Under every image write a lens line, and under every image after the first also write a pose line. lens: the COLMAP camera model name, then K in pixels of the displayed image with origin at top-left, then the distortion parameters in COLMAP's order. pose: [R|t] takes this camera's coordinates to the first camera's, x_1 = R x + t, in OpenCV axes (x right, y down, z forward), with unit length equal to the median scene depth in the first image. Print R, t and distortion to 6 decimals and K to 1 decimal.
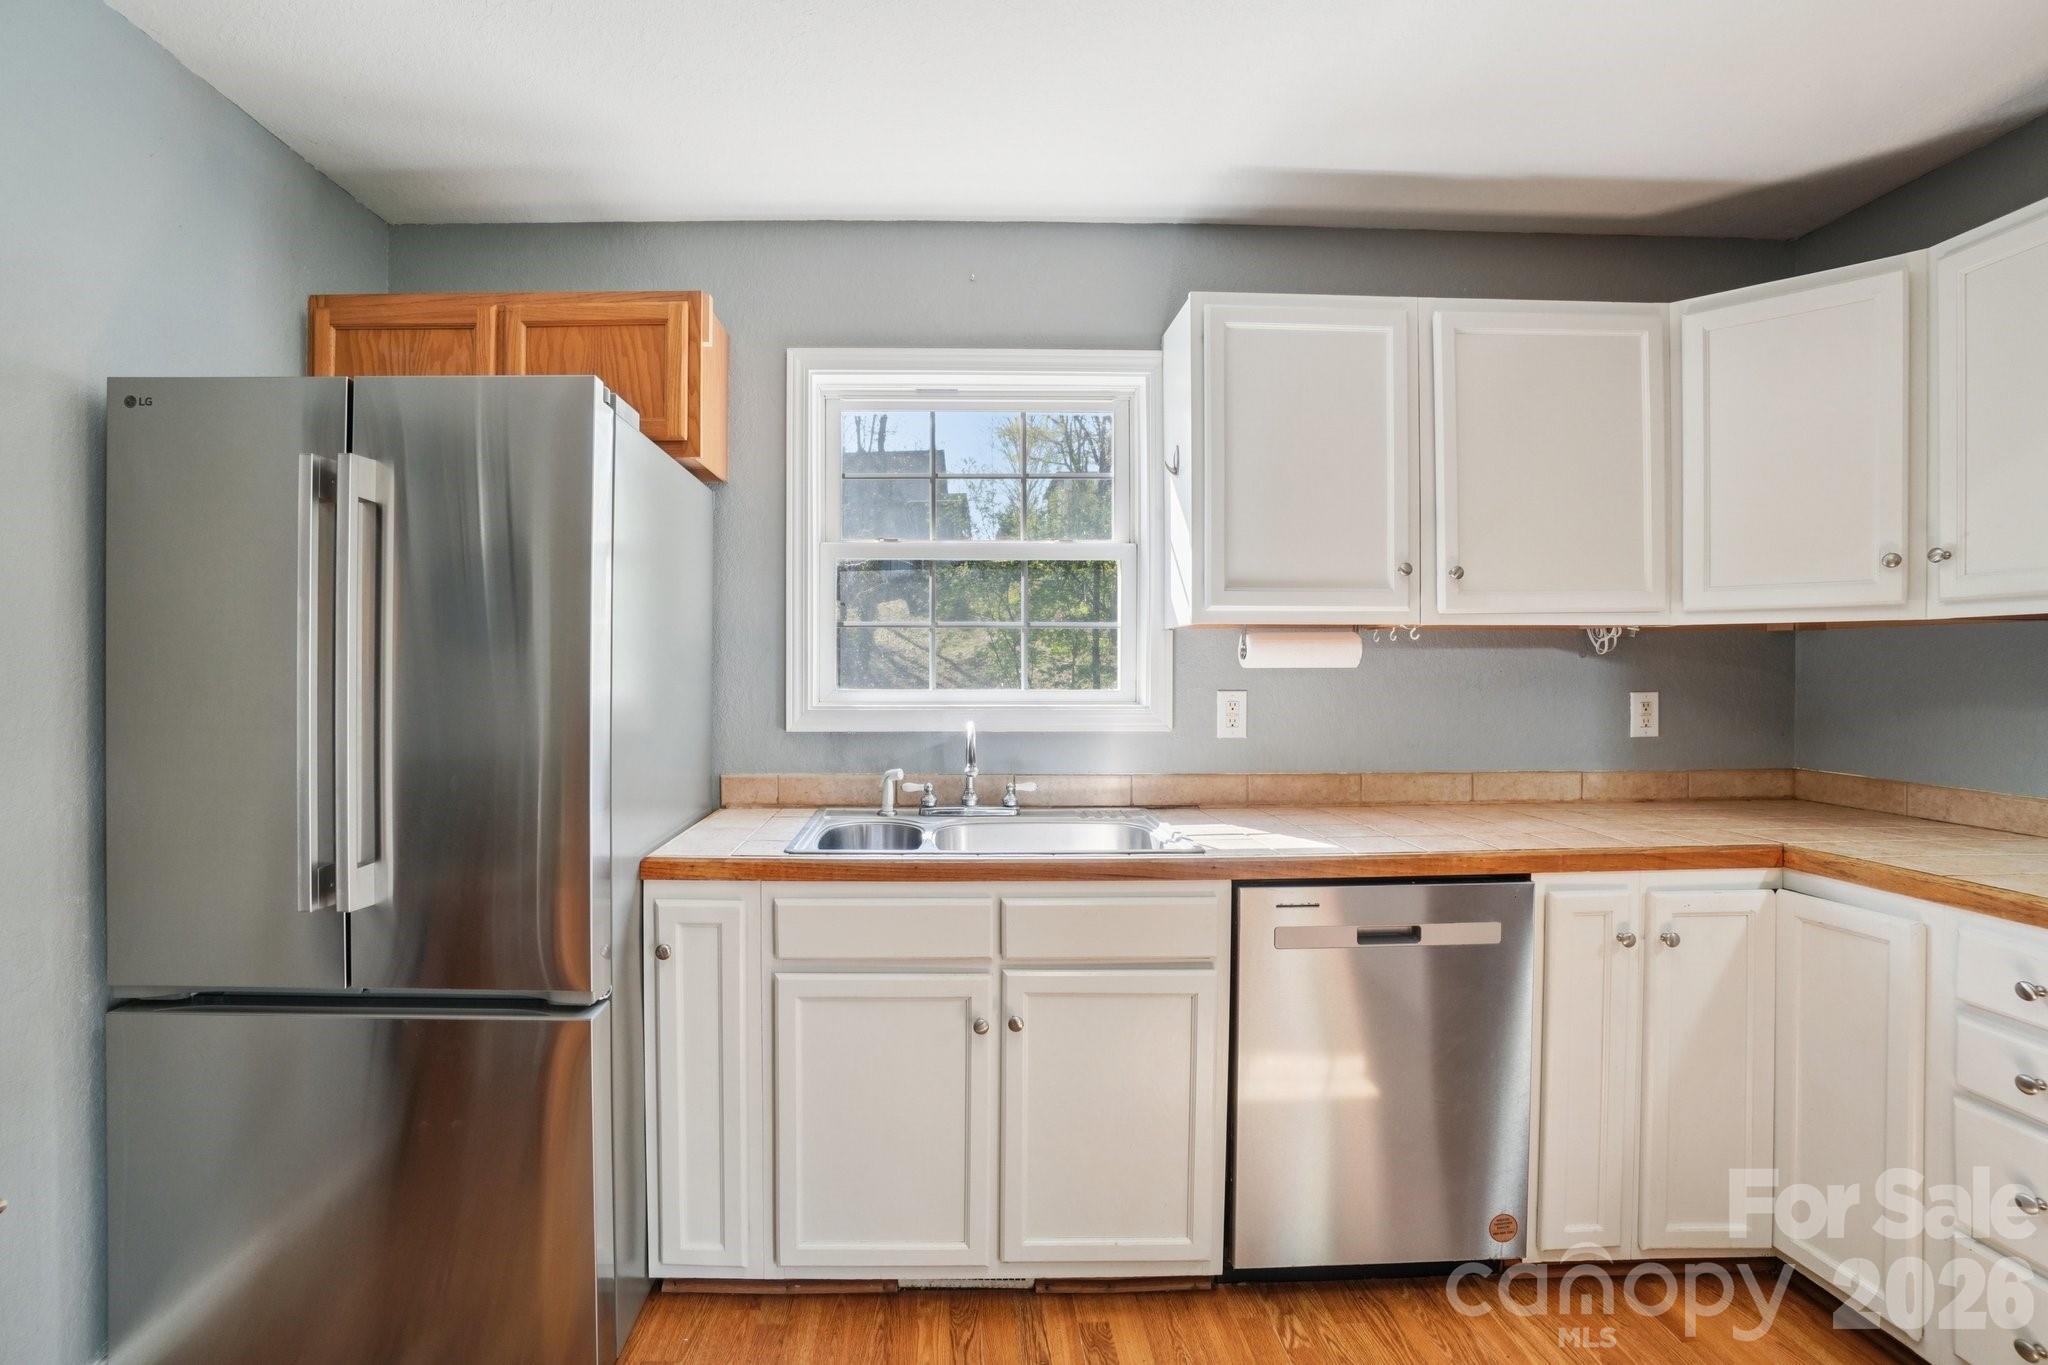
lens RADIAL K [[918.1, 0, 964.1], [0, 918.1, 680.6], [0, 0, 1]] dist [-0.059436, 0.019508]
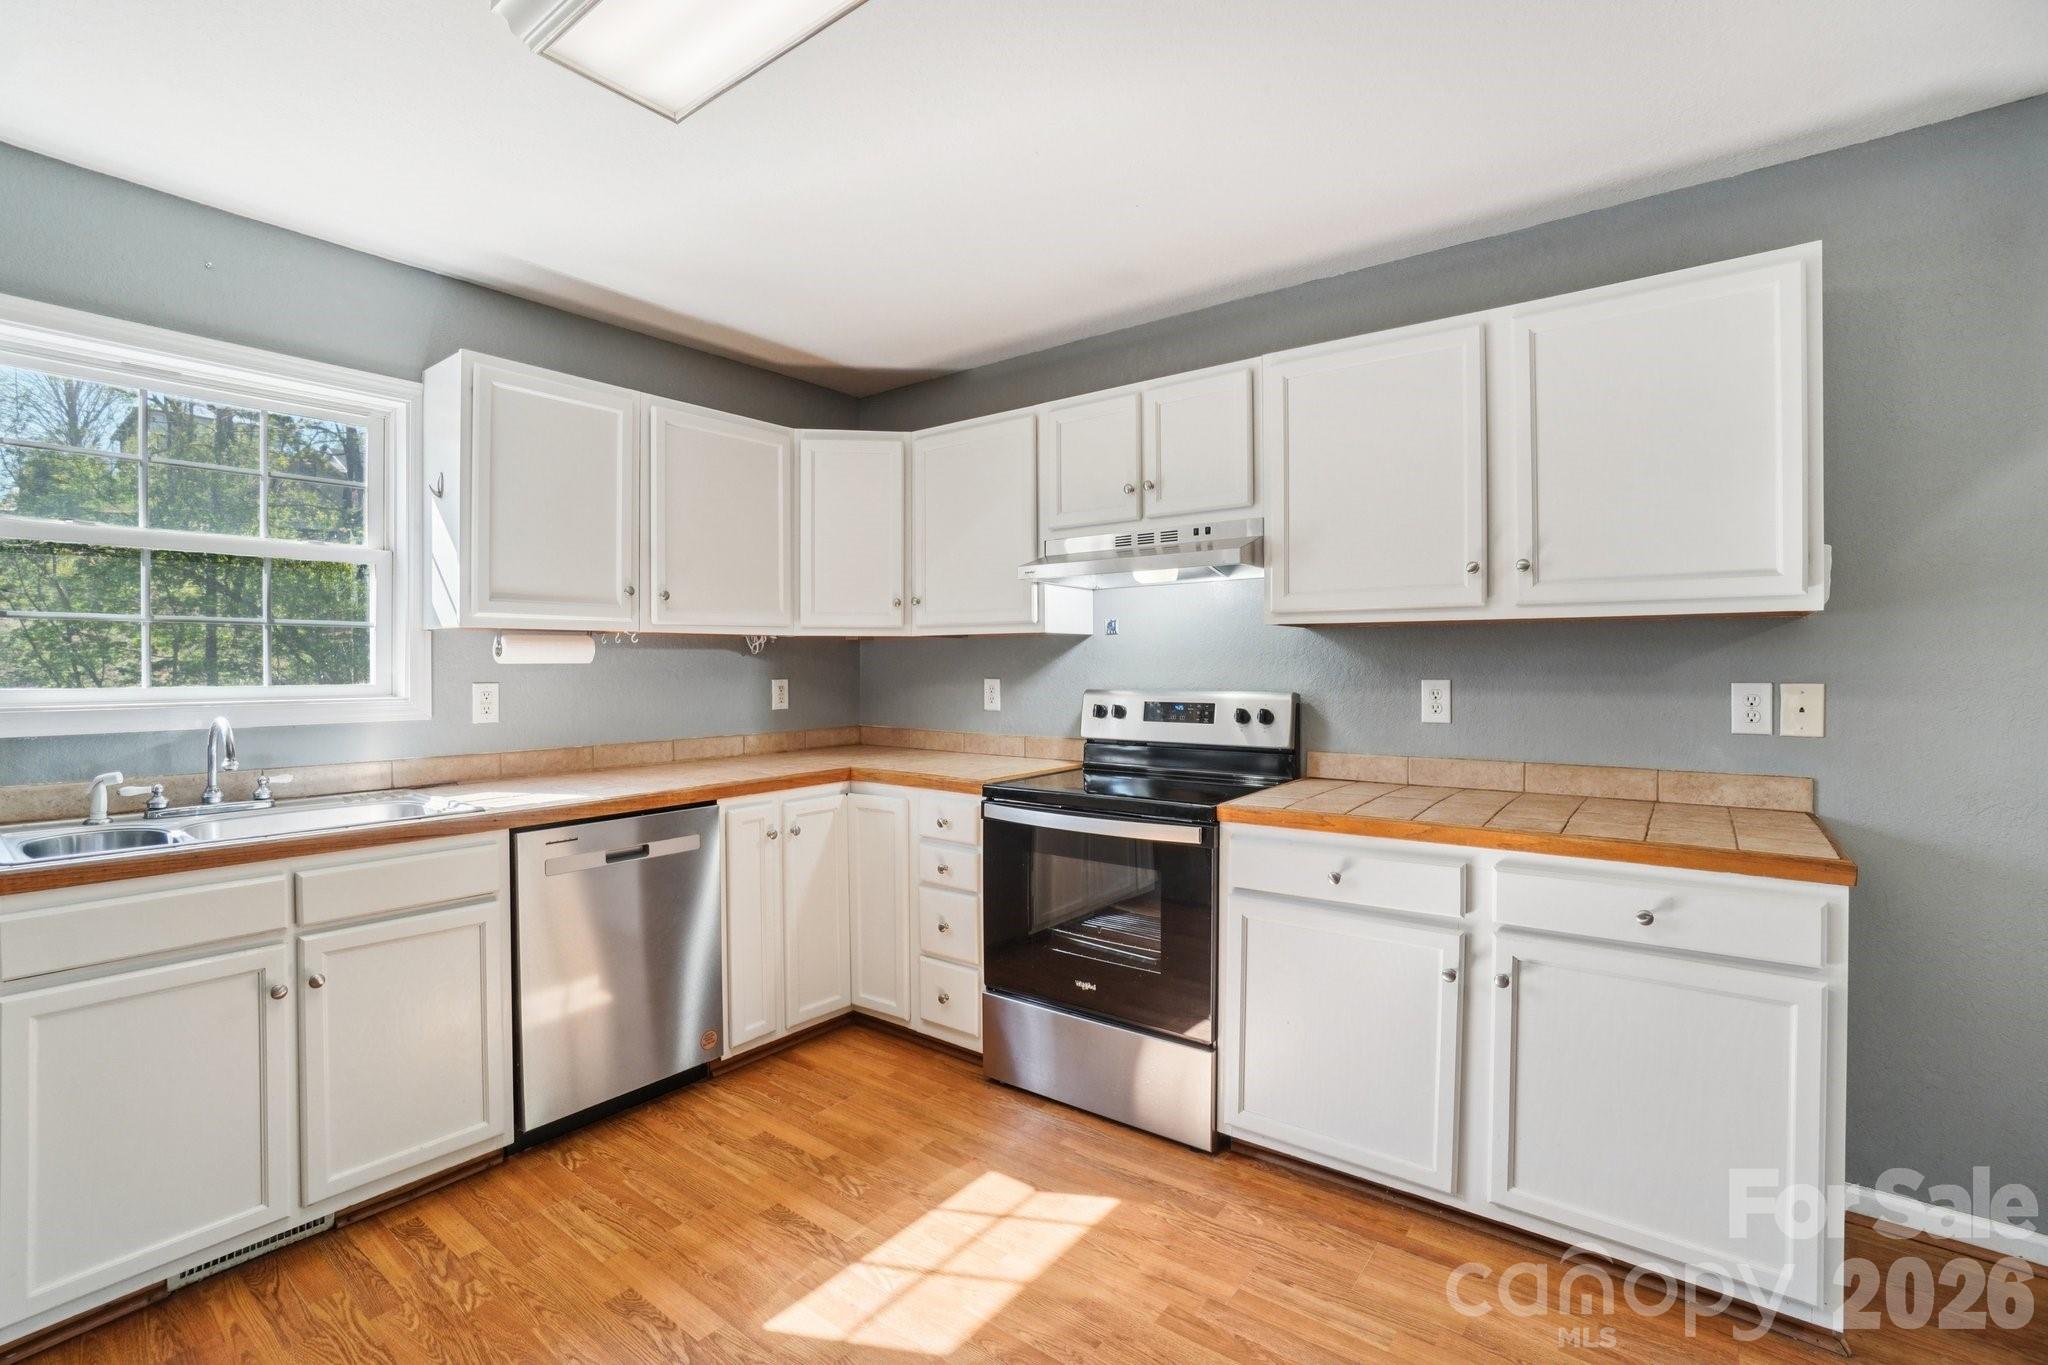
lens RADIAL K [[918.1, 0, 1010.0], [0, 918.1, 662.0], [0, 0, 1]] dist [-0.059436, 0.019508]
pose [[0.626968, 0.000175, 0.779045, -0.217857], [0.011931, 0.999881, -0.009826, 0.004021], [-0.778954, 0.015455, 0.626891, -0.299475]]
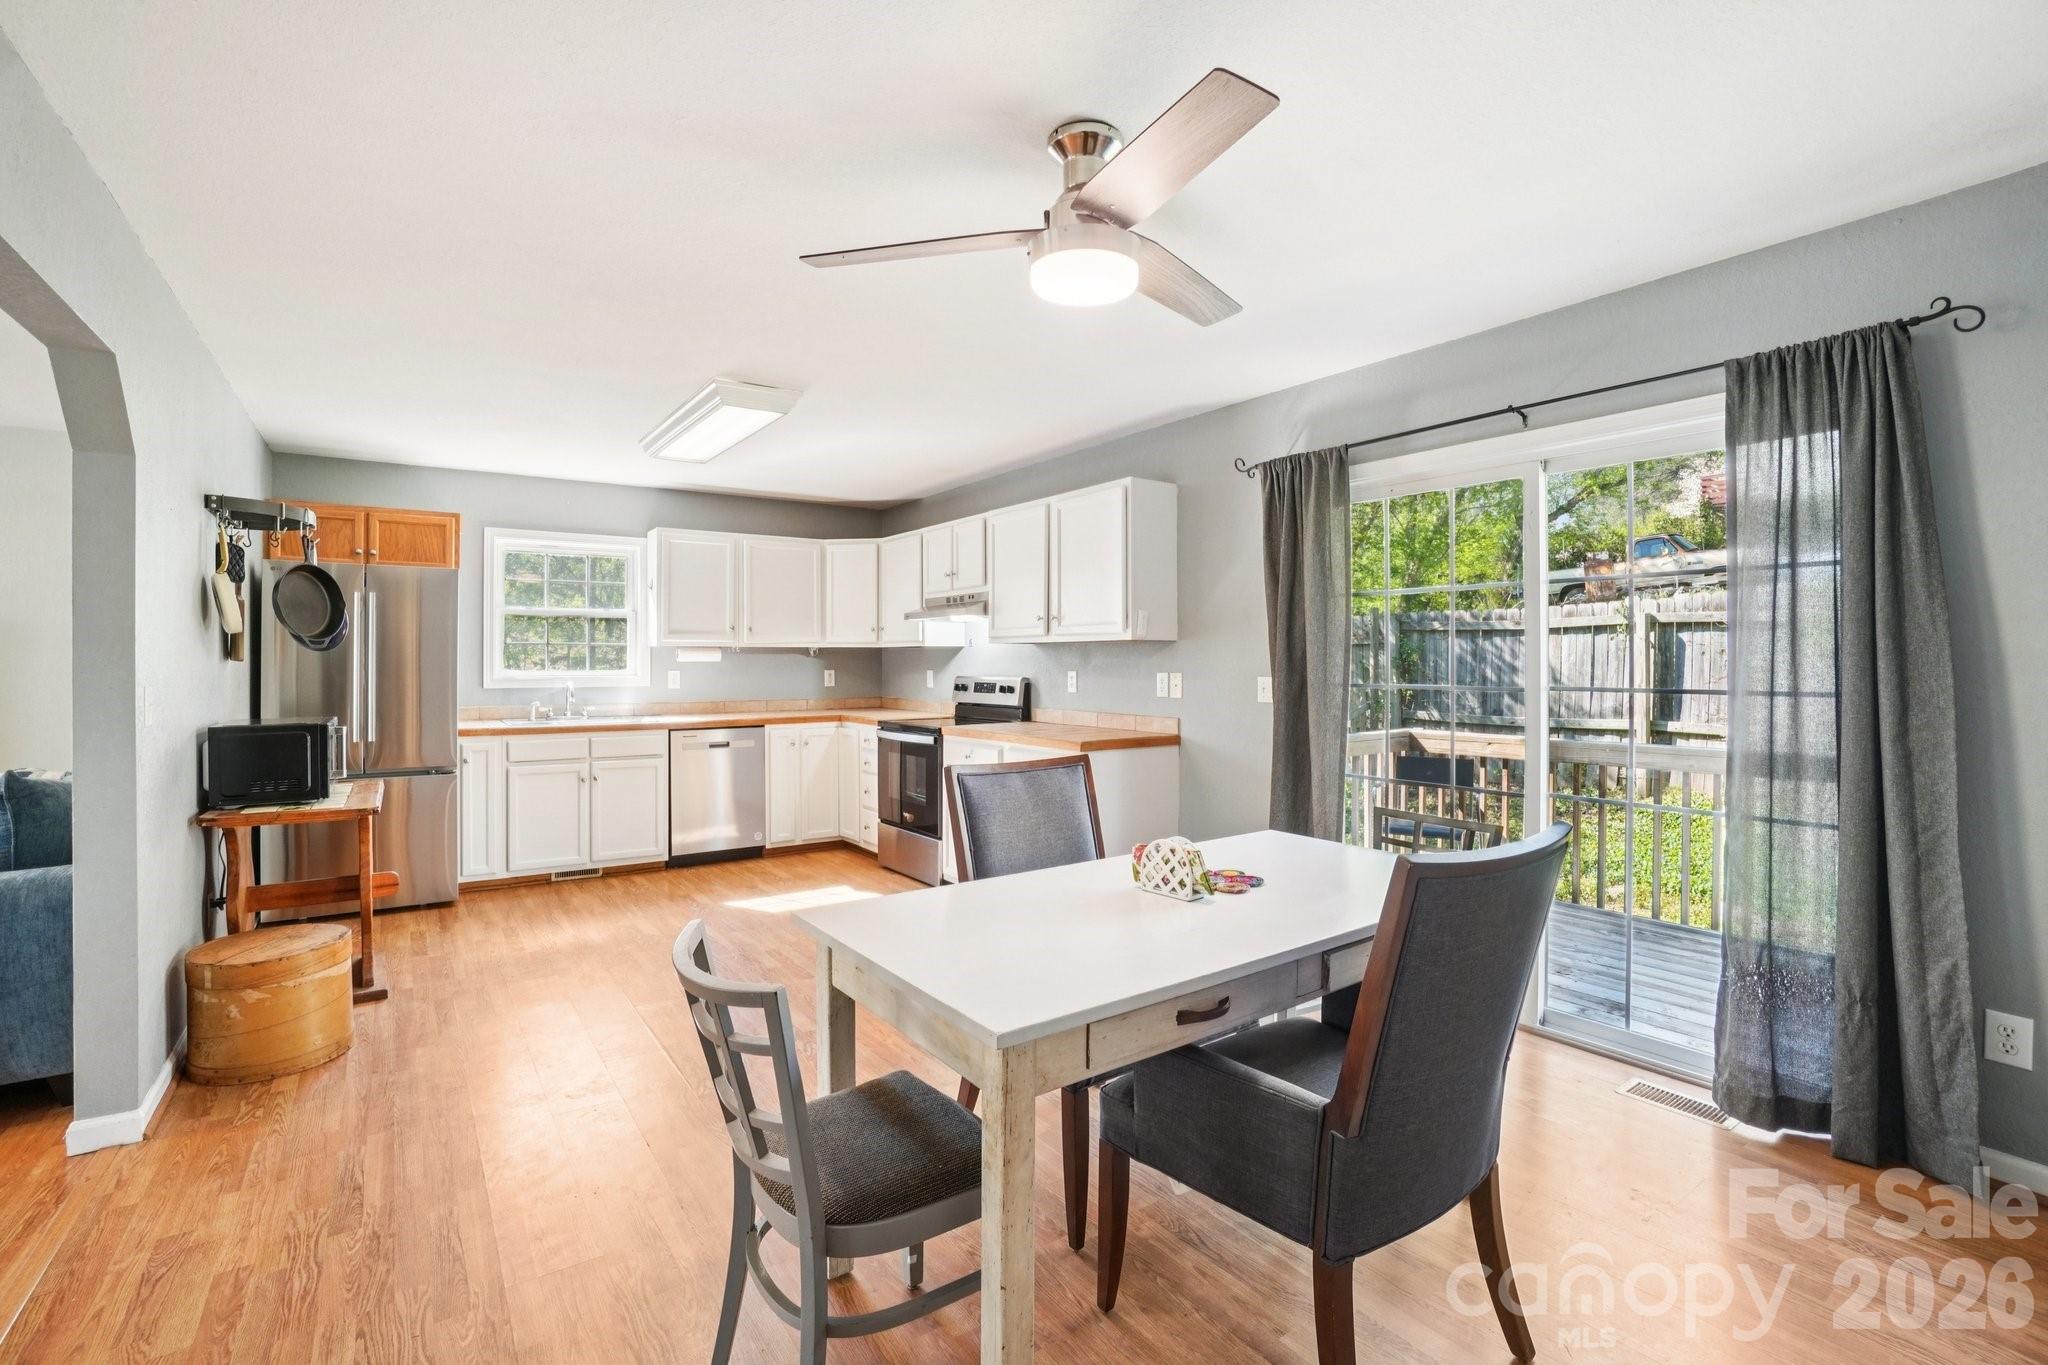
lens RADIAL K [[918.1, 0, 1020.3], [0, 918.1, 652.0], [0, 0, 1]] dist [-0.059436, 0.019508]
pose [[0.830526, 0.004972, 0.556957, -0.383916], [0.007506, 0.999769, -0.020118, 0.021459], [-0.556929, 0.020889, 0.830298, -1.961967]]
